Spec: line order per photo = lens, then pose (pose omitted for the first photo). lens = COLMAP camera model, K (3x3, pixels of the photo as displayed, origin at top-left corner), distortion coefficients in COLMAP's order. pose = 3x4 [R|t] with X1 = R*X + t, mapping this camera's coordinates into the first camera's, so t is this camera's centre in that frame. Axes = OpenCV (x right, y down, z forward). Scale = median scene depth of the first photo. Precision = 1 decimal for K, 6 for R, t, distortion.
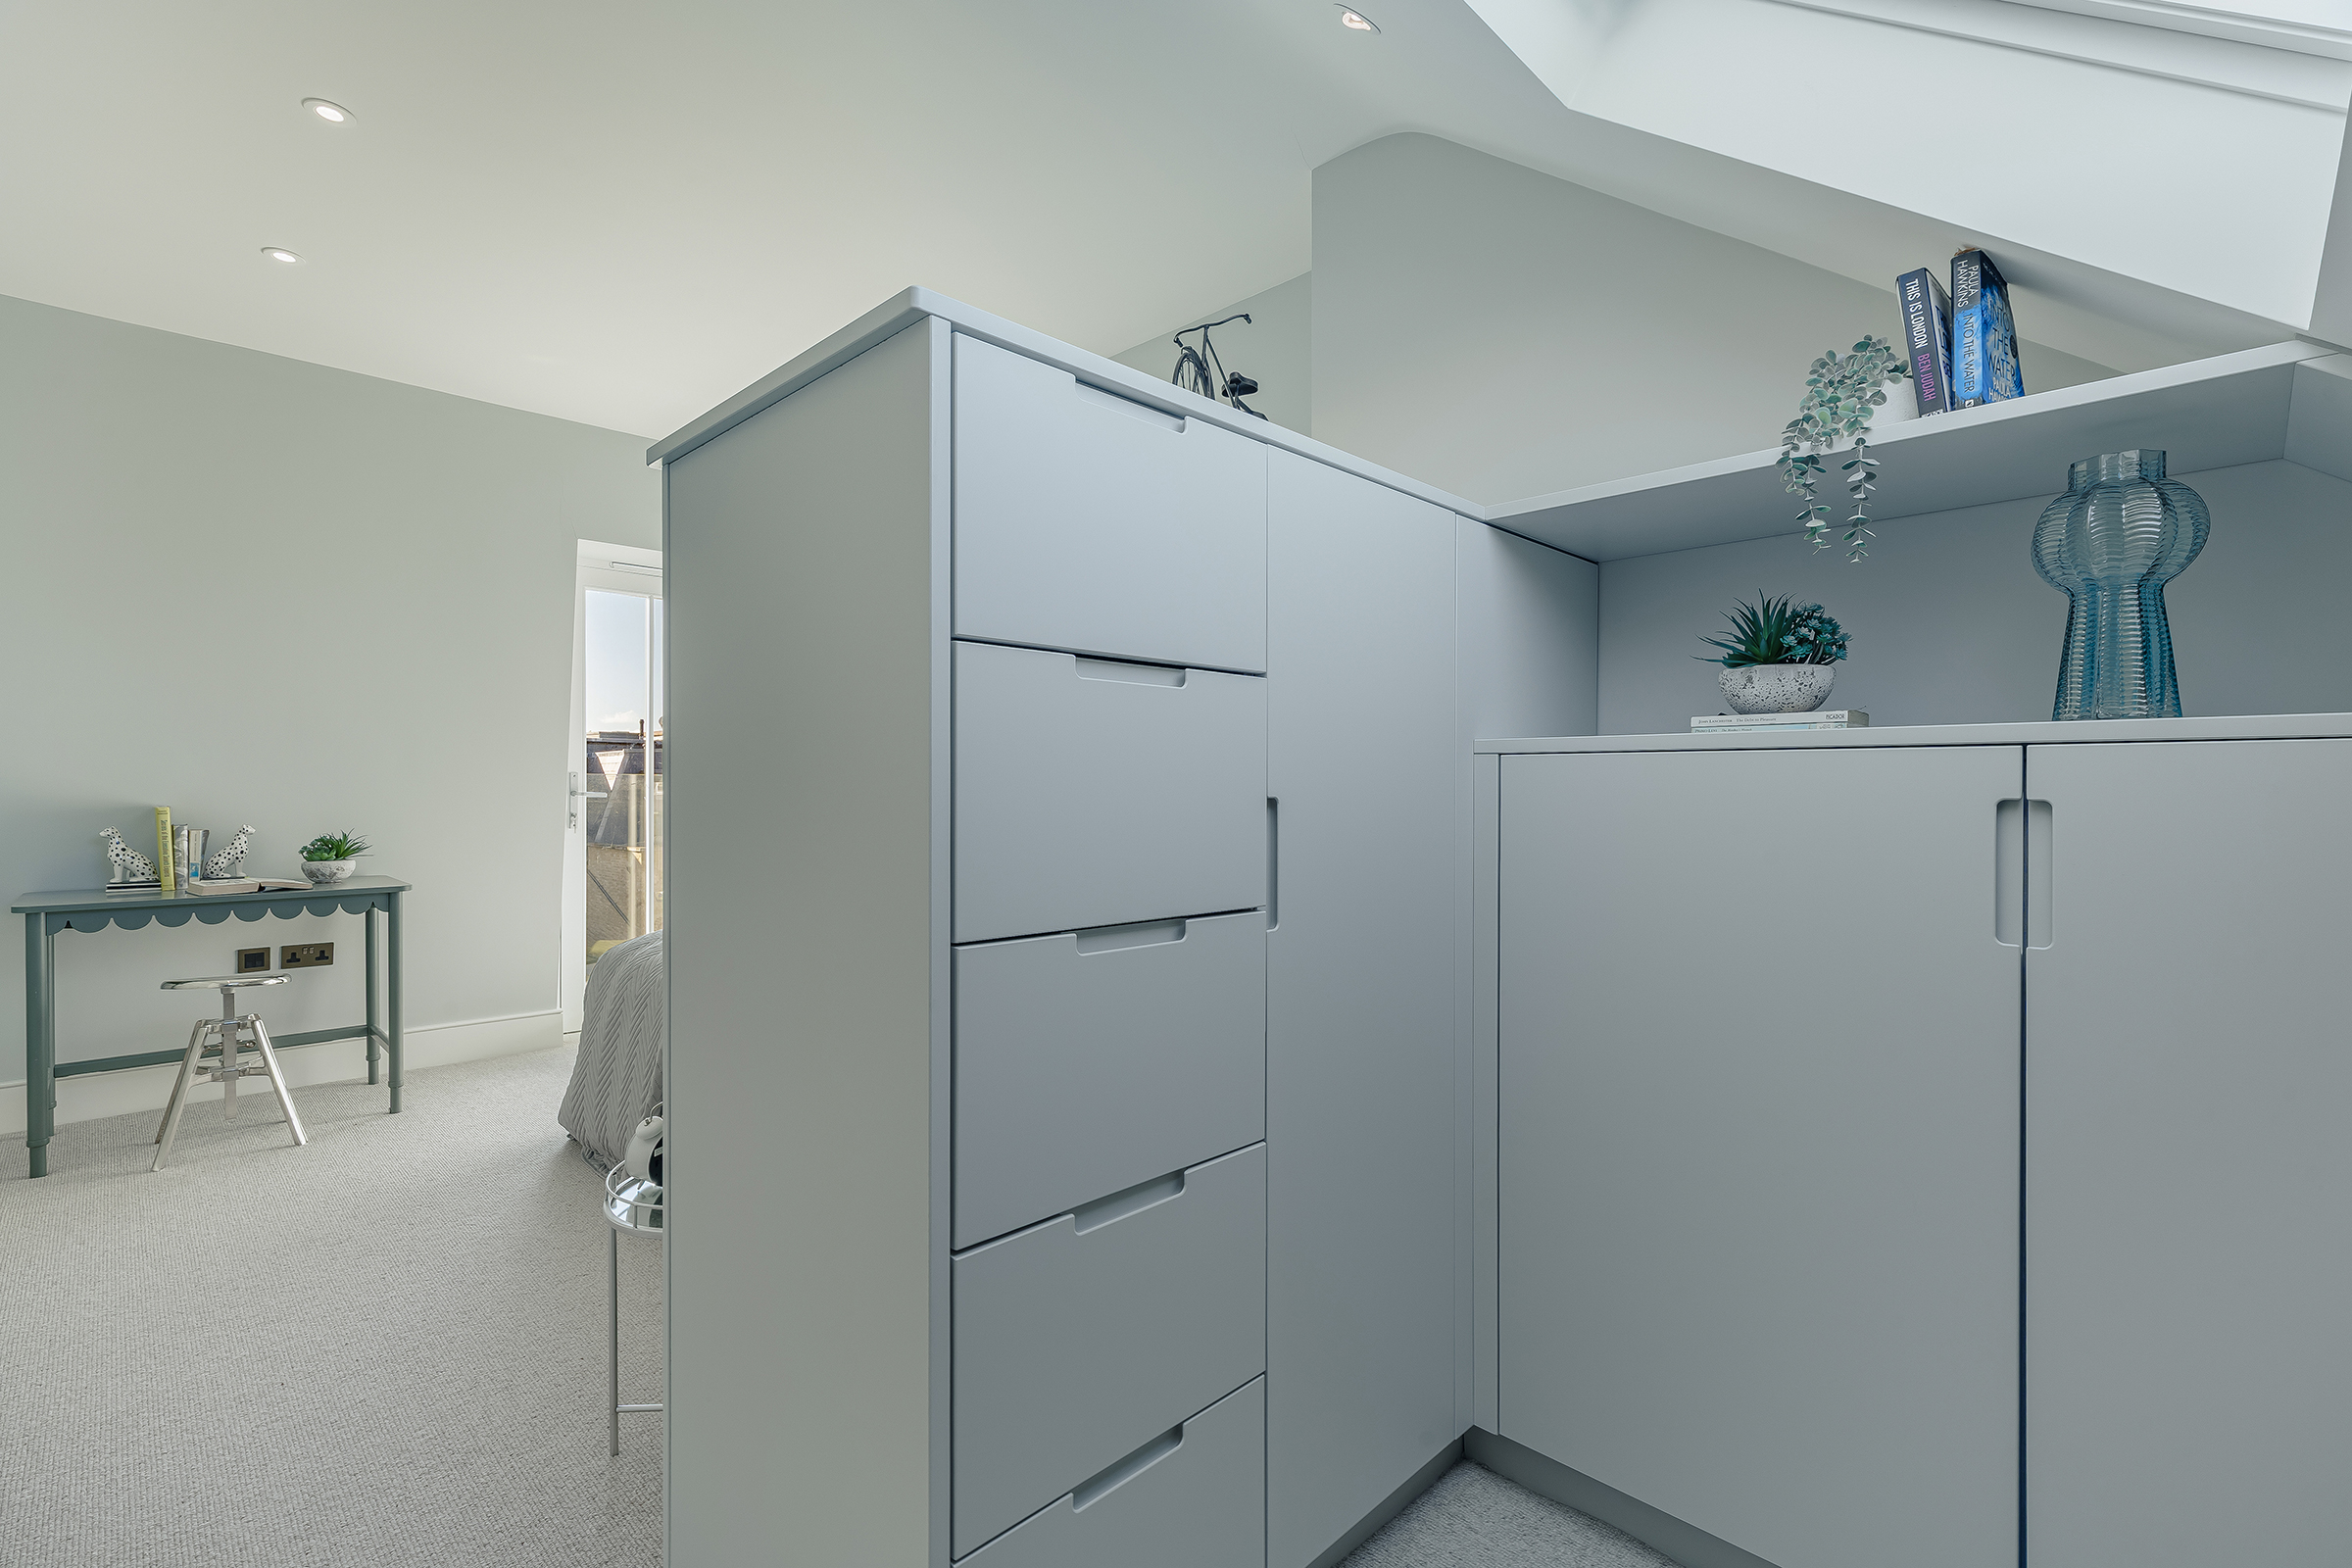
lens RADIAL K [[1068.7, 0, 1176.0], [0, 1068.7, 784.0], [0, 0, 1]] dist [-0.001208, -0.000781]
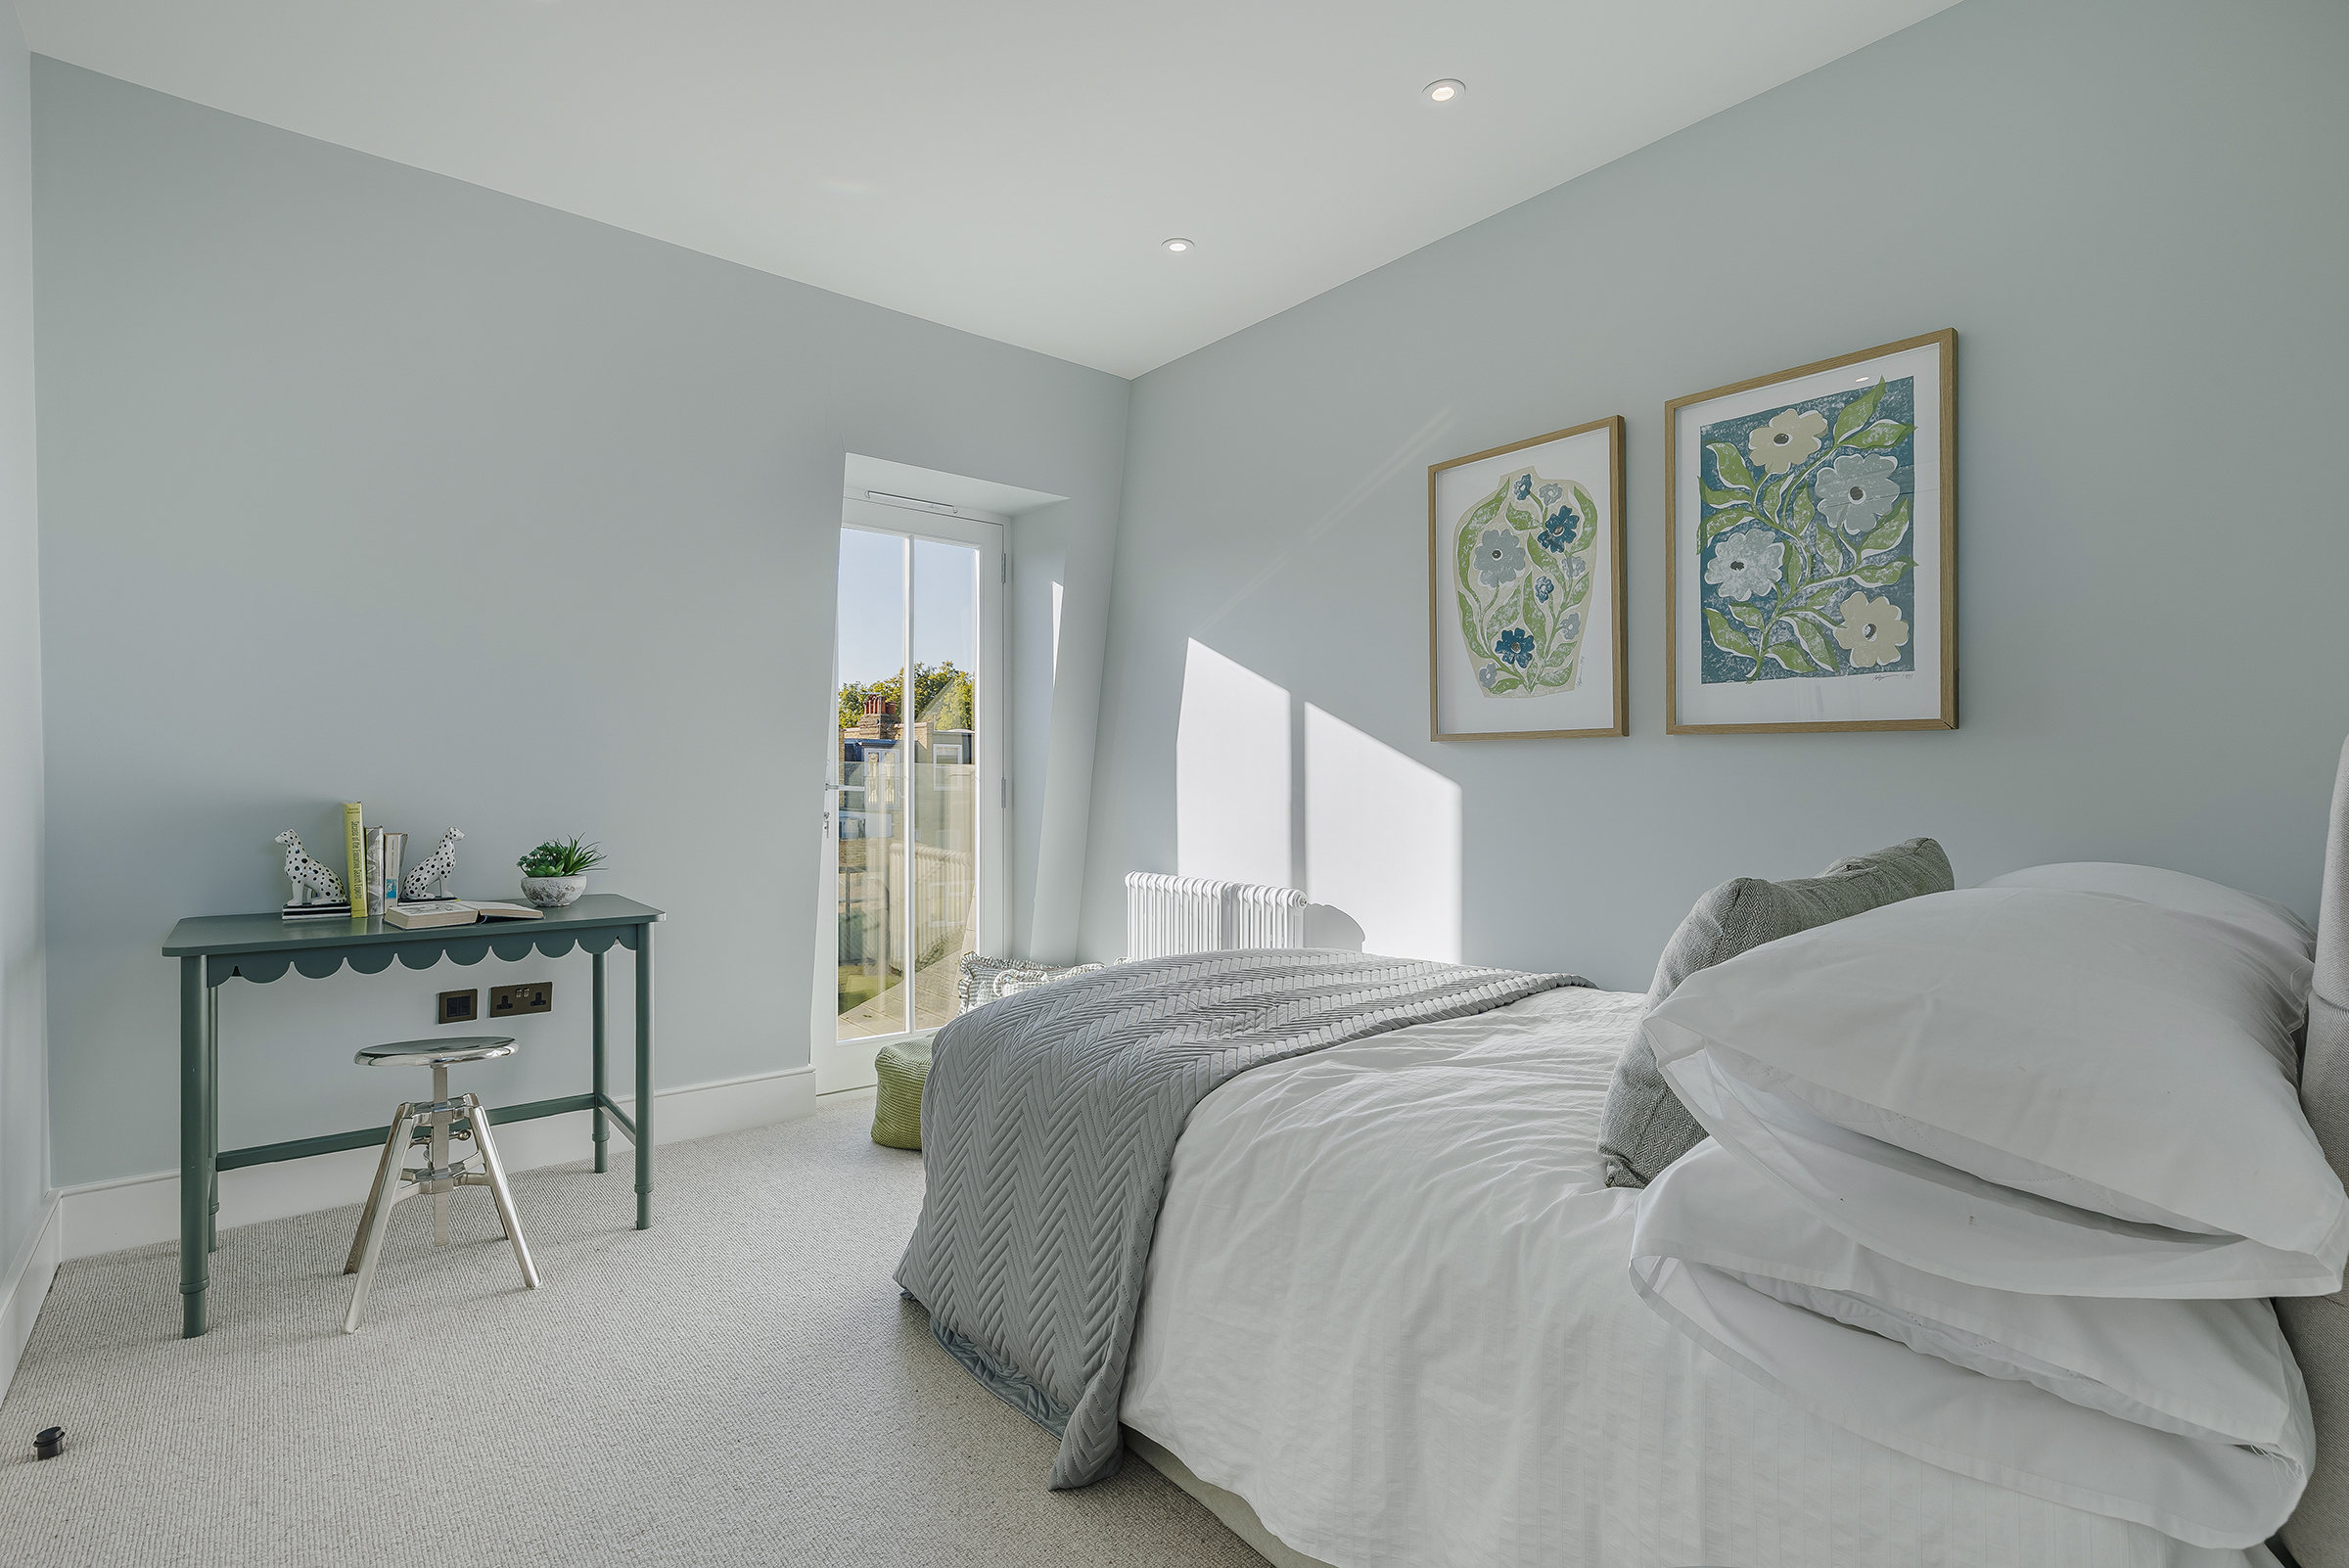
lens RADIAL K [[1065.2, 0, 1129.5], [0, 1065.2, 769.1], [0, 0, 1]] dist [-0.002458, -0.000714]
pose [[0.994745, 0.005504, -0.102236, -0.340891], [-0.006027, 0.999970, -0.004807, -0.001892], [0.102206, 0.005398, 0.994749, 0.323190]]
